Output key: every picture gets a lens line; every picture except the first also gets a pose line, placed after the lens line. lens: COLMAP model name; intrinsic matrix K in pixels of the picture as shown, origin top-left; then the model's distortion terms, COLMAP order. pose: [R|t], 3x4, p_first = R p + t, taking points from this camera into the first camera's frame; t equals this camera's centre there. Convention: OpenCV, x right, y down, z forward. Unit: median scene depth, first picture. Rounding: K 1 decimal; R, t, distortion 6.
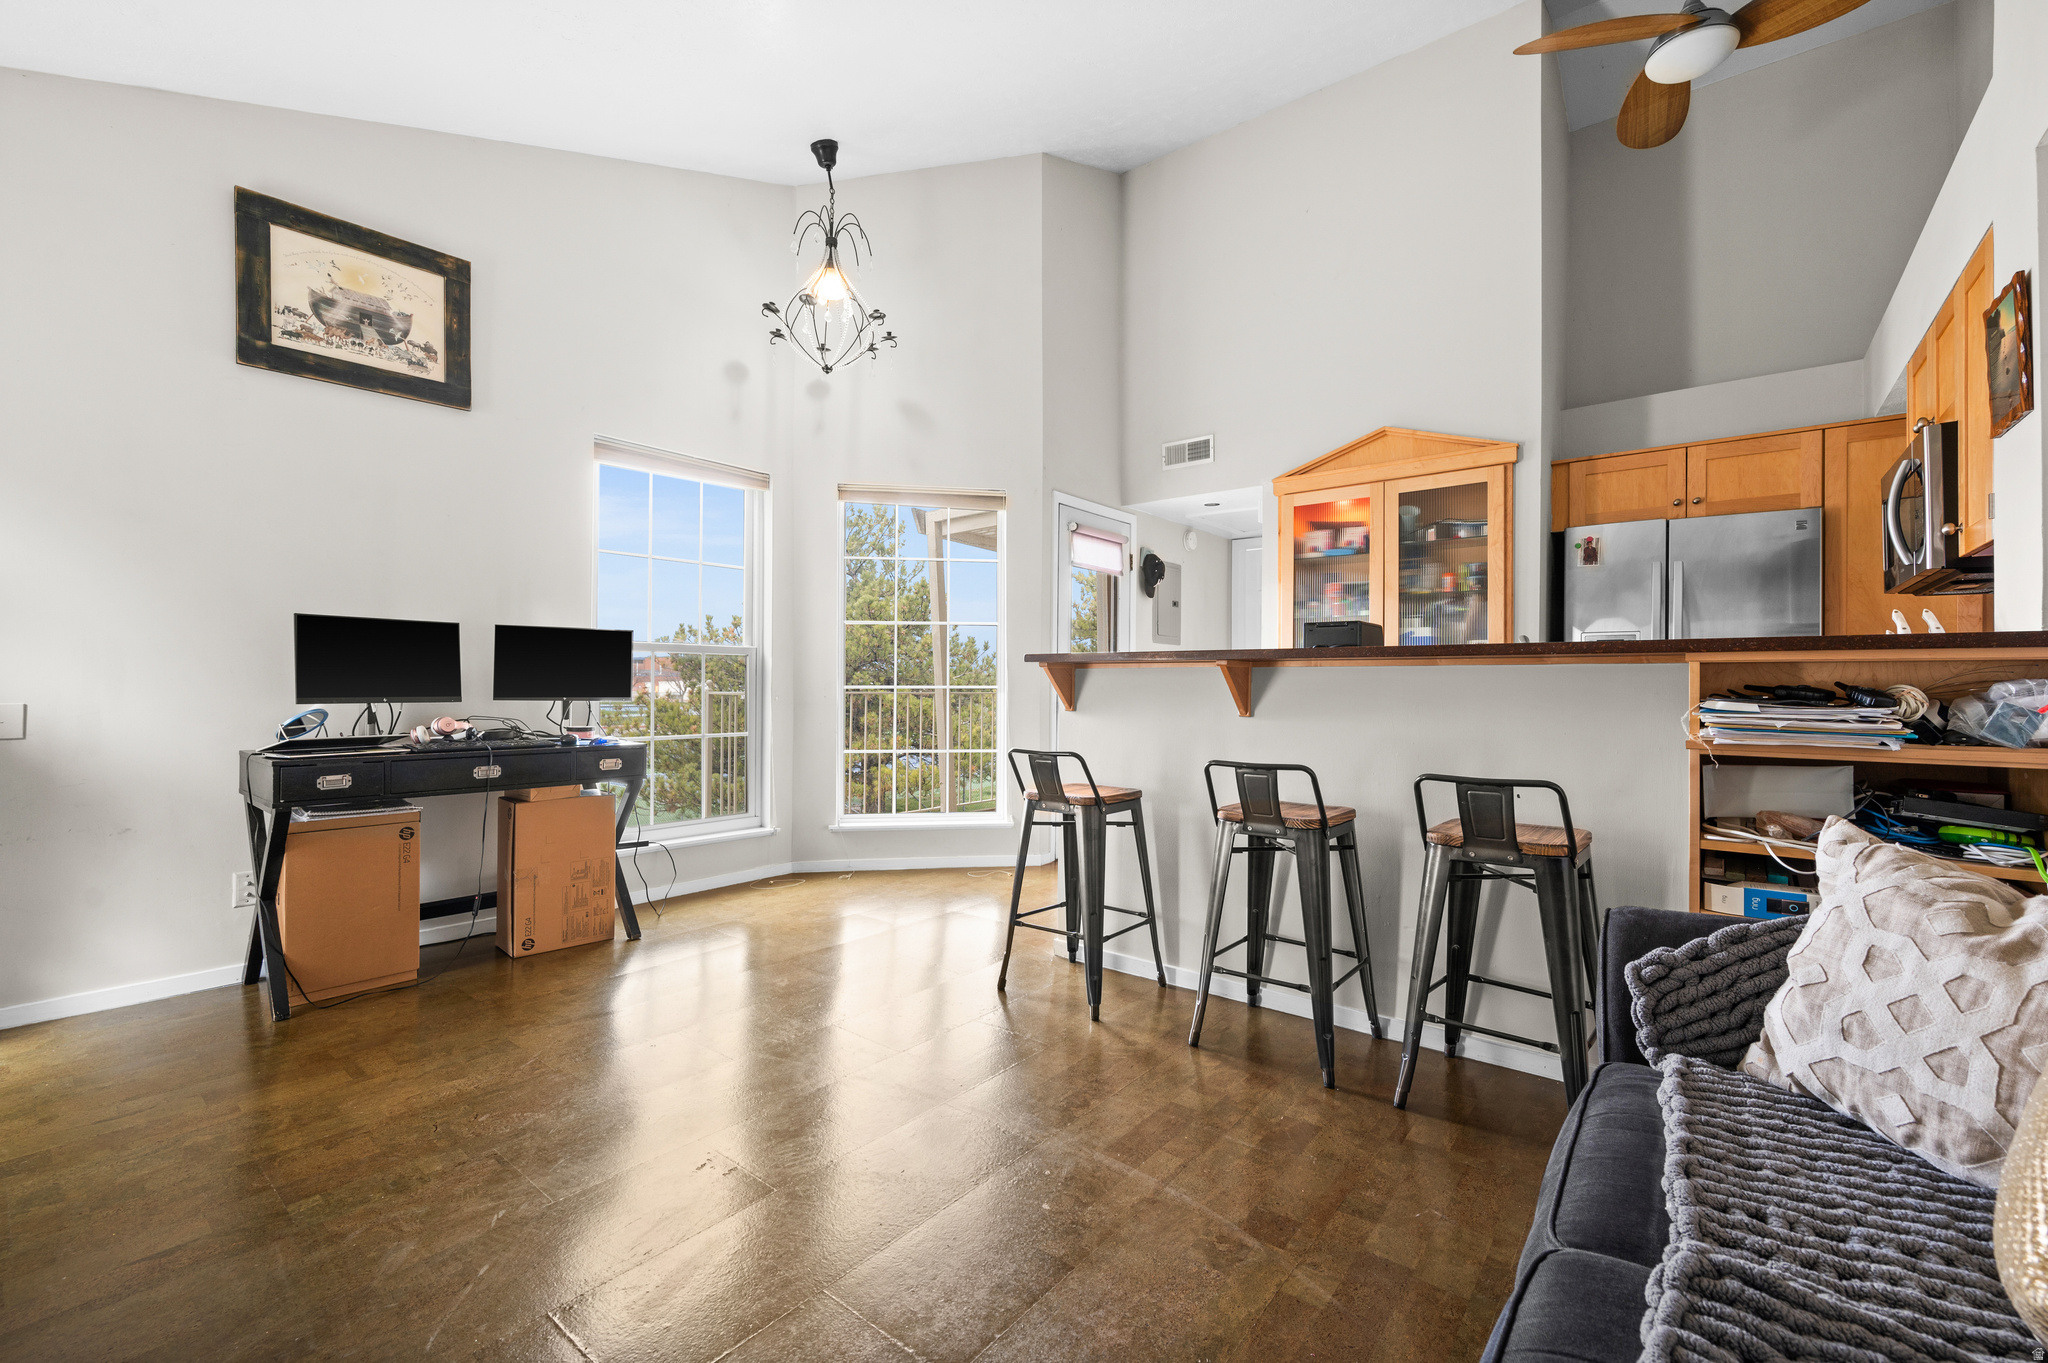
lens RADIAL K [[860.9, 0, 1024.0], [0, 860.9, 681.5], [0, 0, 1]] dist [-0.001329, -0.000124]
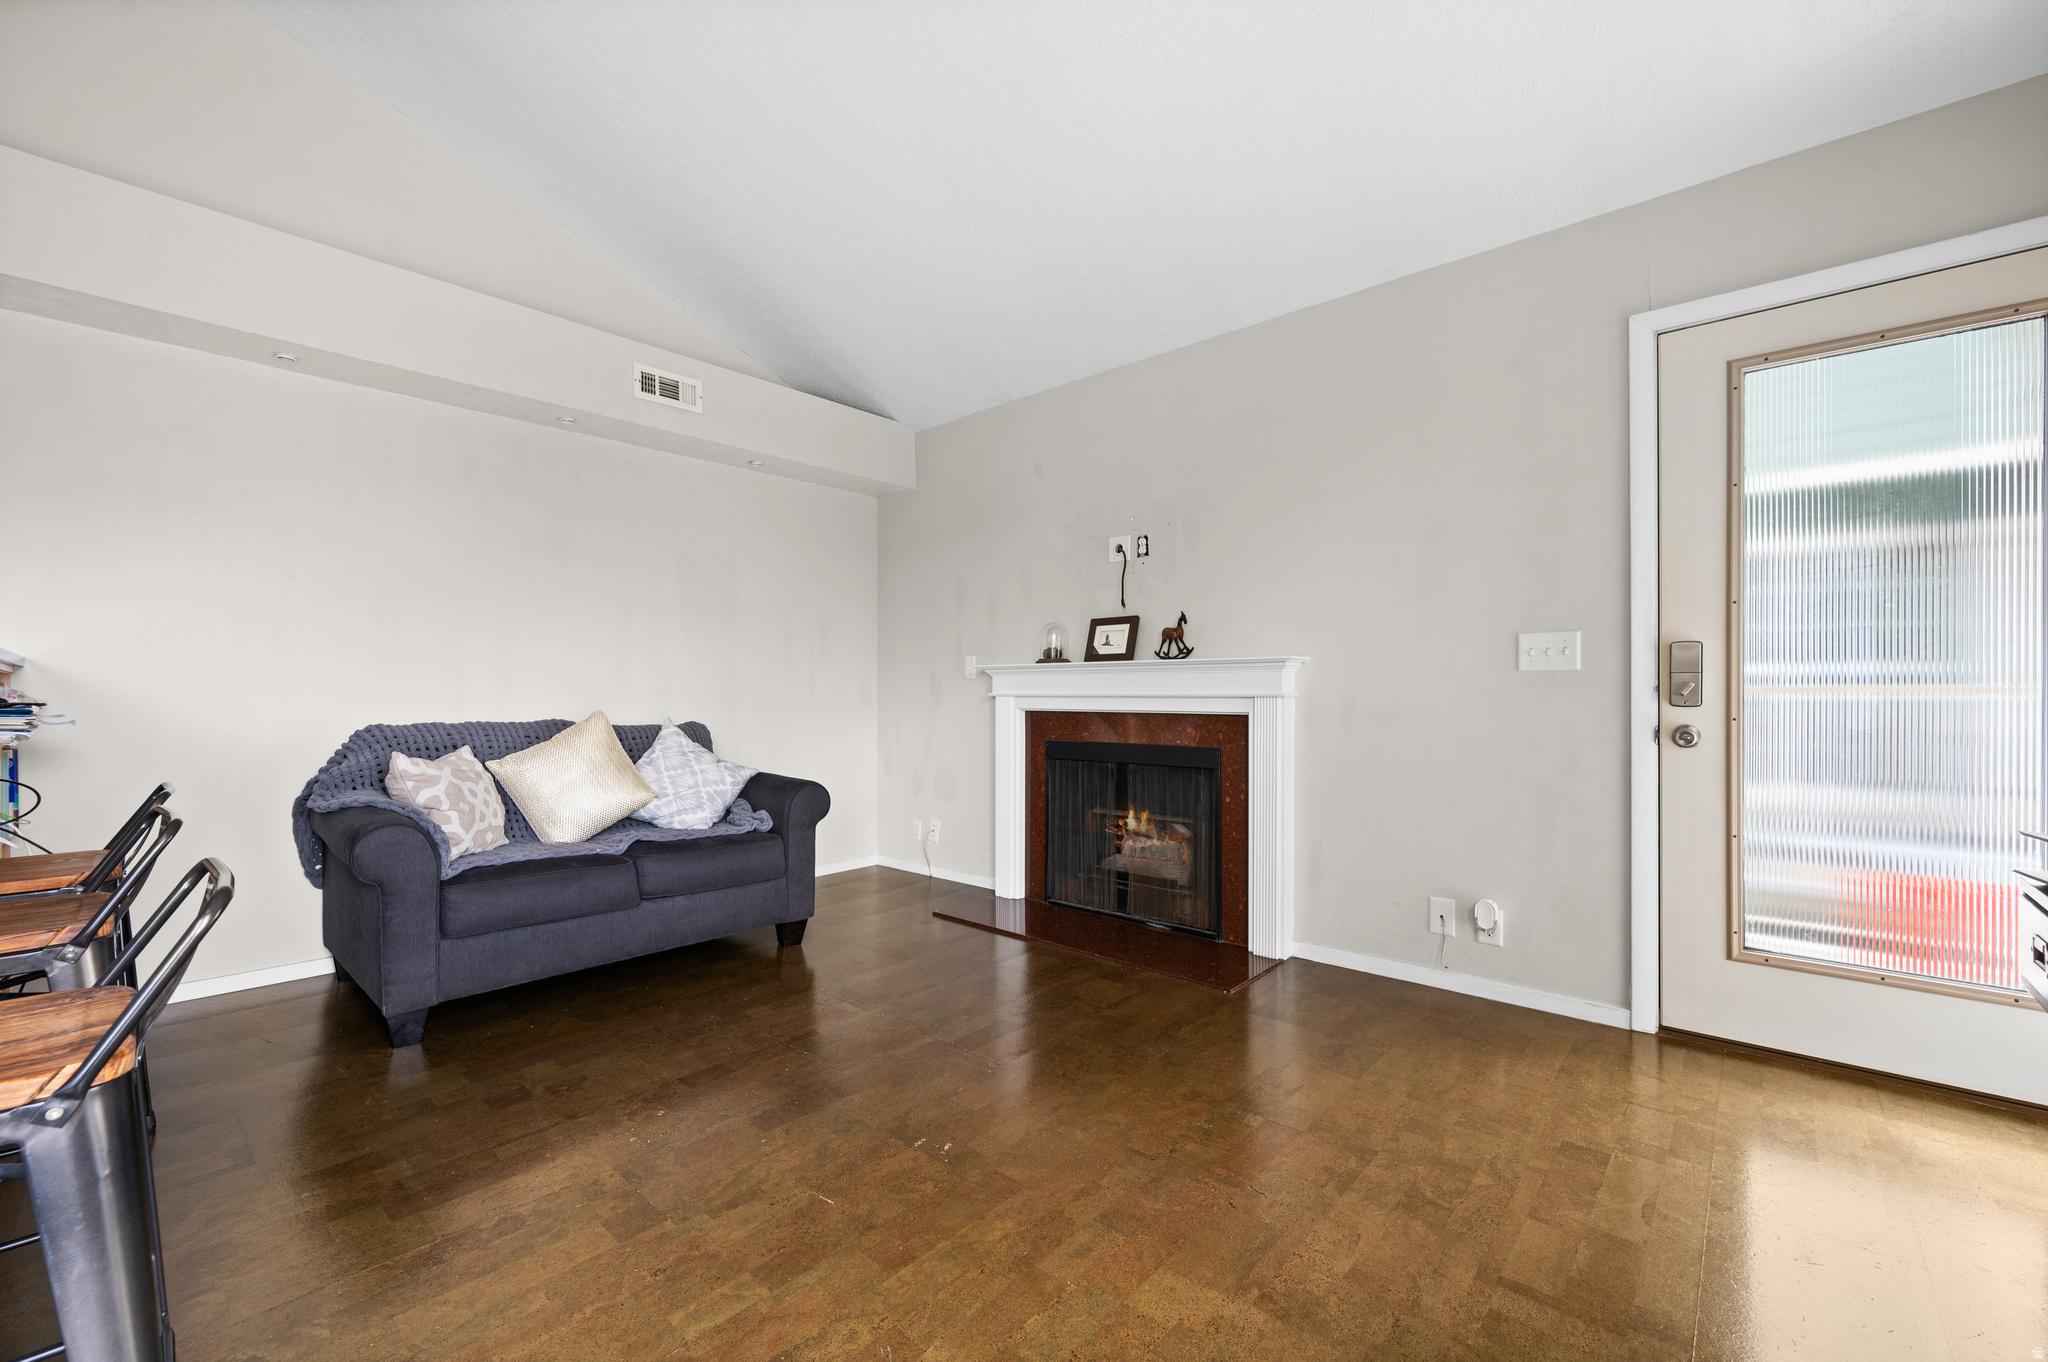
lens RADIAL K [[835.0, 0, 1024.0], [0, 835.0, 681.0], [0, 0, 1]] dist [-0.000380, -0.000279]
pose [[-0.998508, -0.006023, 0.054265, -0.392695], [-0.007043, 0.999802, -0.018614, 0.002083], [-0.054142, -0.018968, -0.998353, 1.534255]]
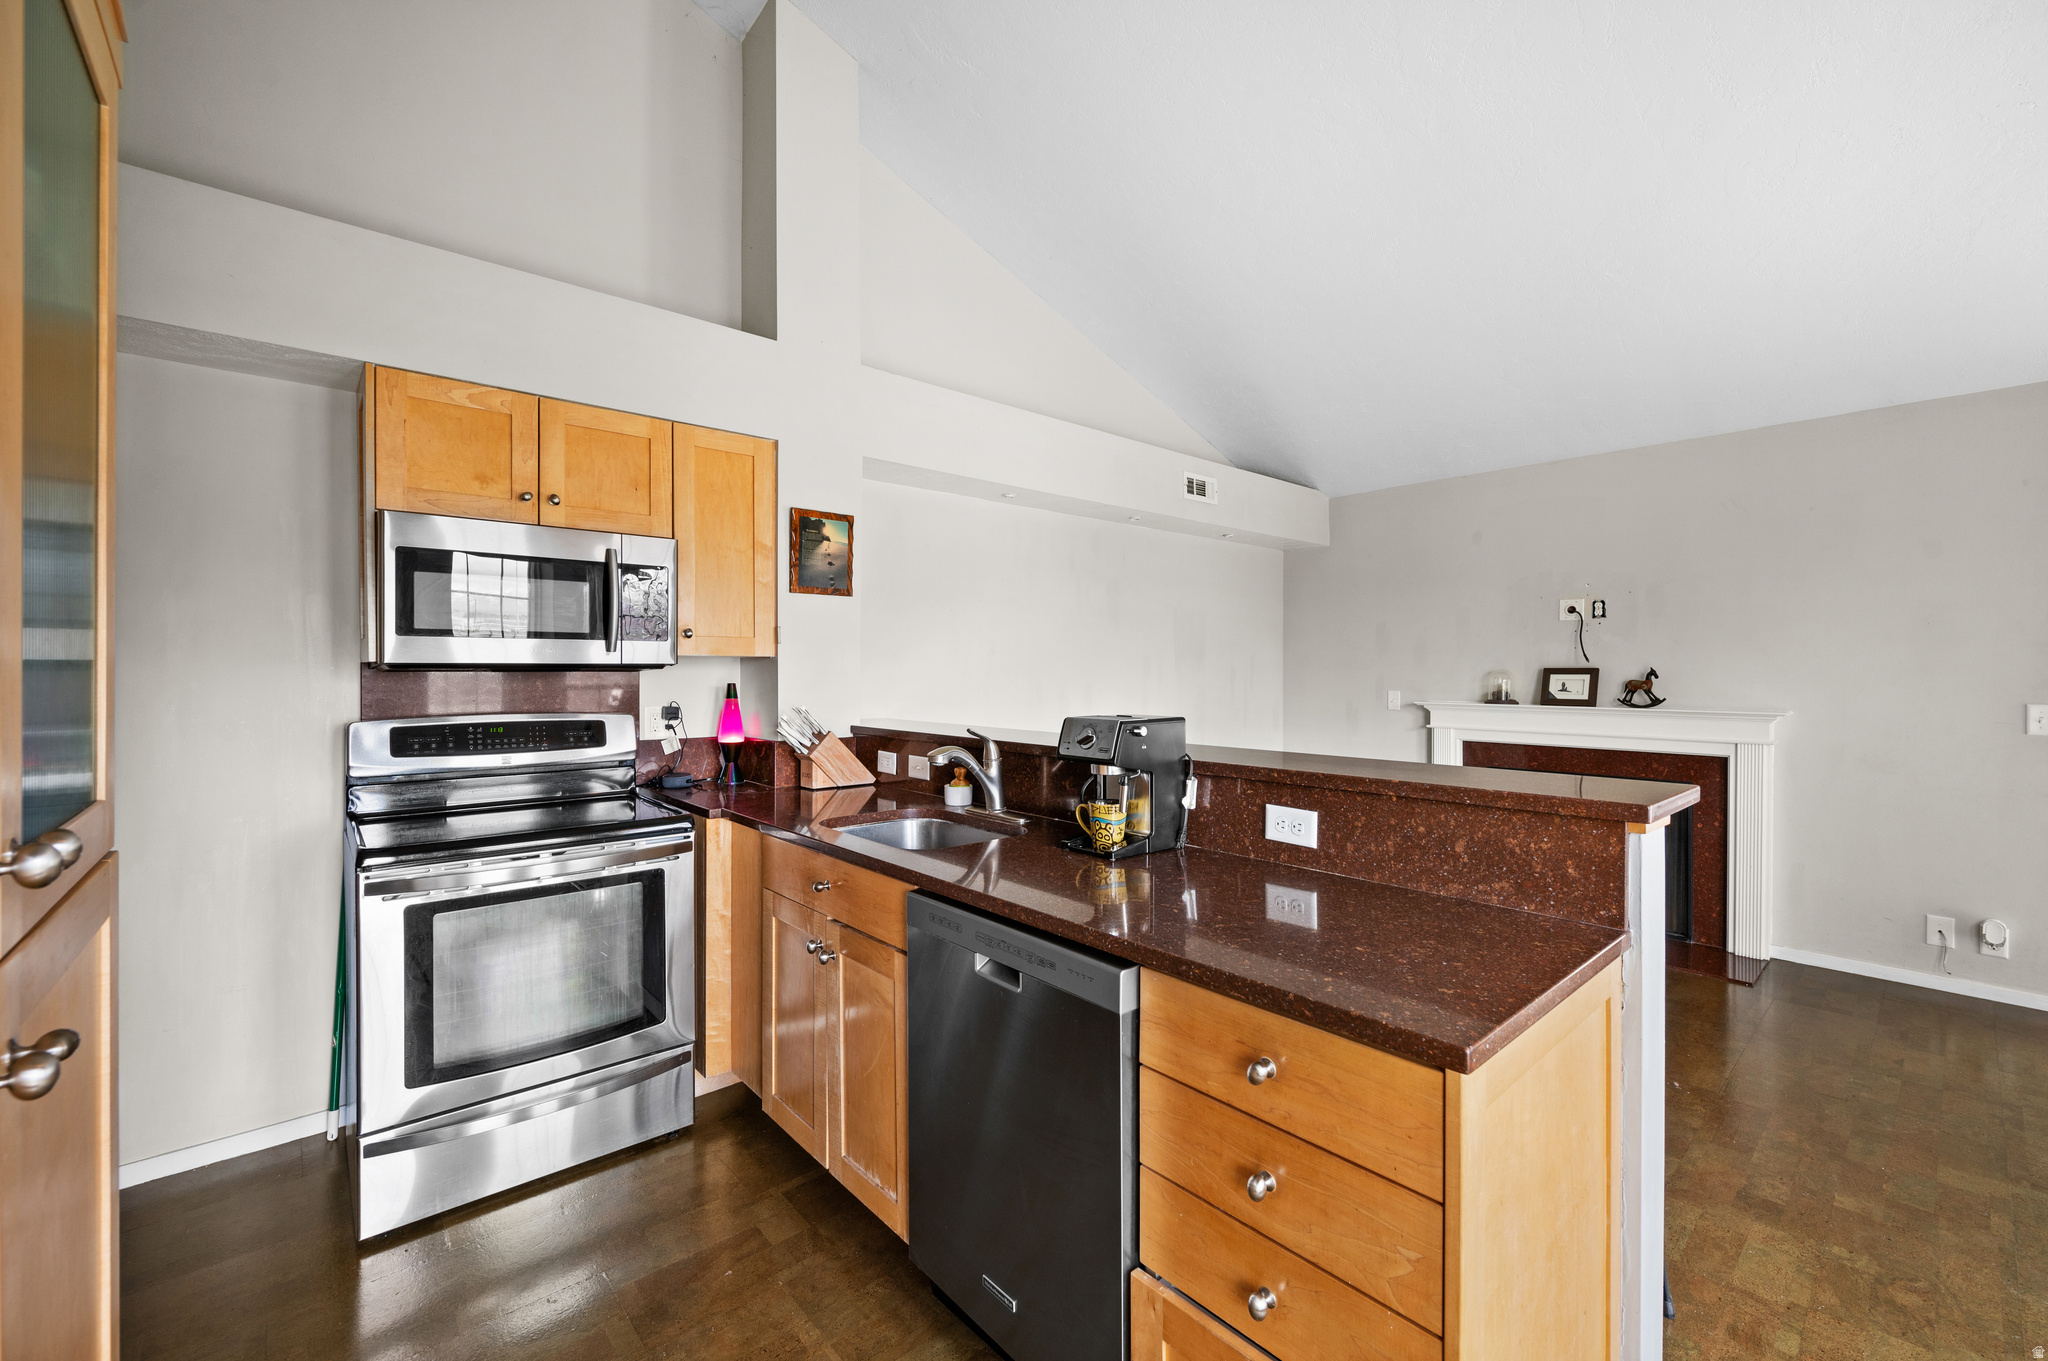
lens RADIAL K [[832.8, 0, 1020.7], [0, 832.8, 666.6], [0, 0, 1]] dist [0.000892, -0.004499]
pose [[-0.983945, -0.007993, 0.178295, 0.399806], [-0.009681, 0.999916, -0.008597, -0.122245], [-0.178211, -0.010185, -0.983940, 2.016950]]
